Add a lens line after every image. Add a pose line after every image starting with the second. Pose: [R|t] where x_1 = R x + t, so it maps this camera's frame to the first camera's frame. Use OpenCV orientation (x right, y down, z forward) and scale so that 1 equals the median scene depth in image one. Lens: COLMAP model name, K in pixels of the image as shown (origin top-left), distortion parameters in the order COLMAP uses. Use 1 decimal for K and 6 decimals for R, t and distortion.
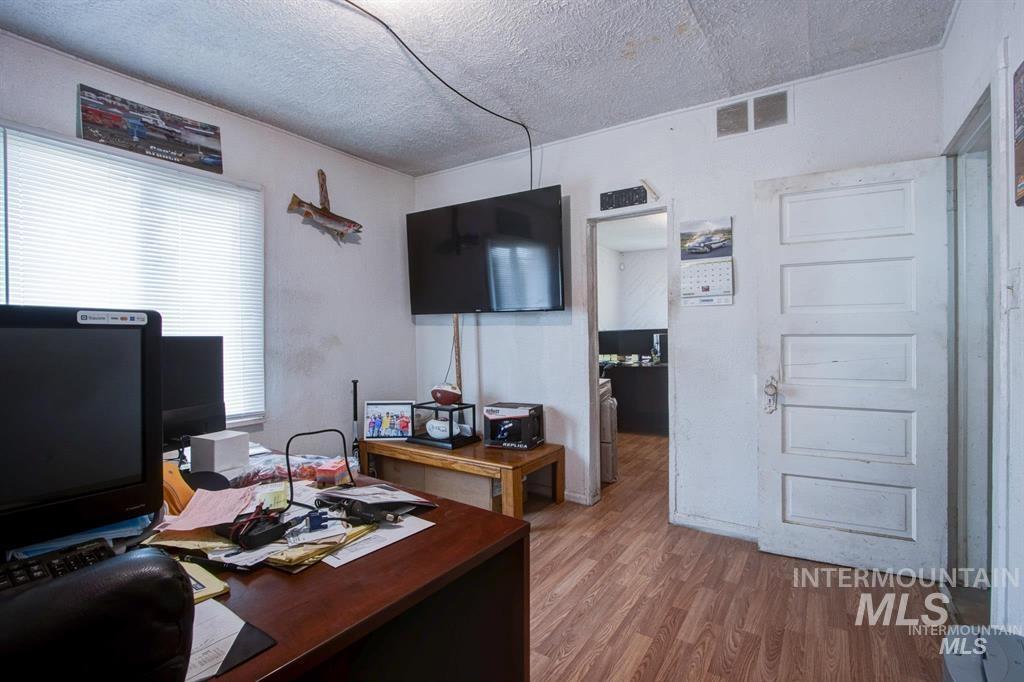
lens RADIAL K [[472.3, 0, 515.3], [0, 472.3, 336.5], [0, 0, 1]] dist [-0.026414, 0.000016]
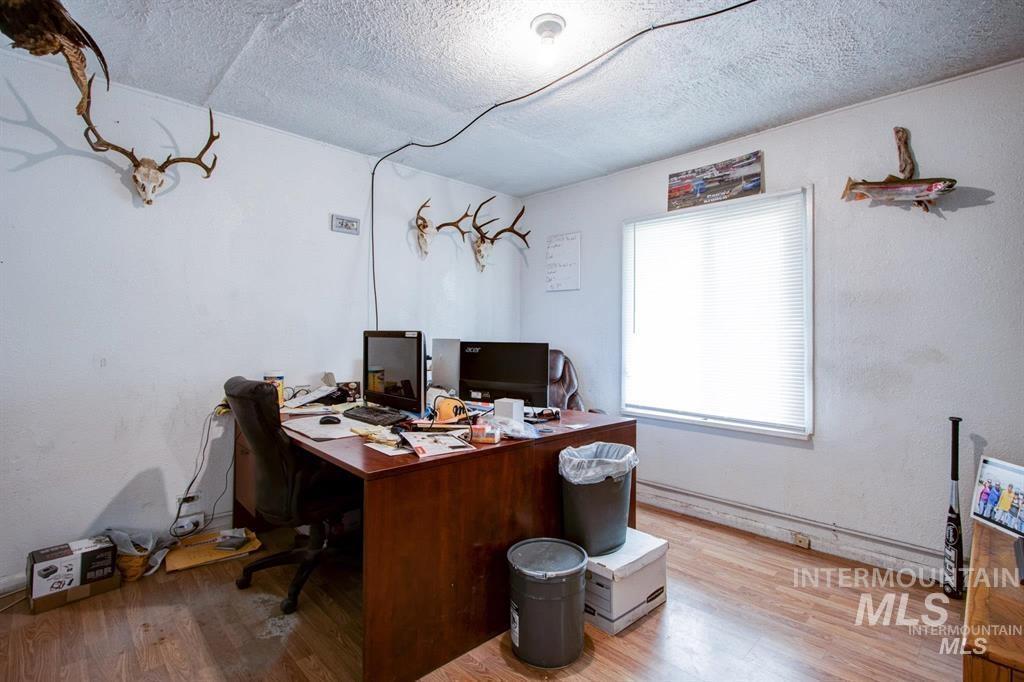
lens RADIAL K [[472.3, 0, 515.3], [0, 472.3, 336.5], [0, 0, 1]] dist [-0.026414, 0.000016]
pose [[-0.218642, -0.004832, -0.975793, 0.525717], [-0.017932, 0.999839, -0.000933, -0.010533], [0.975640, 0.017294, -0.218693, 0.685927]]
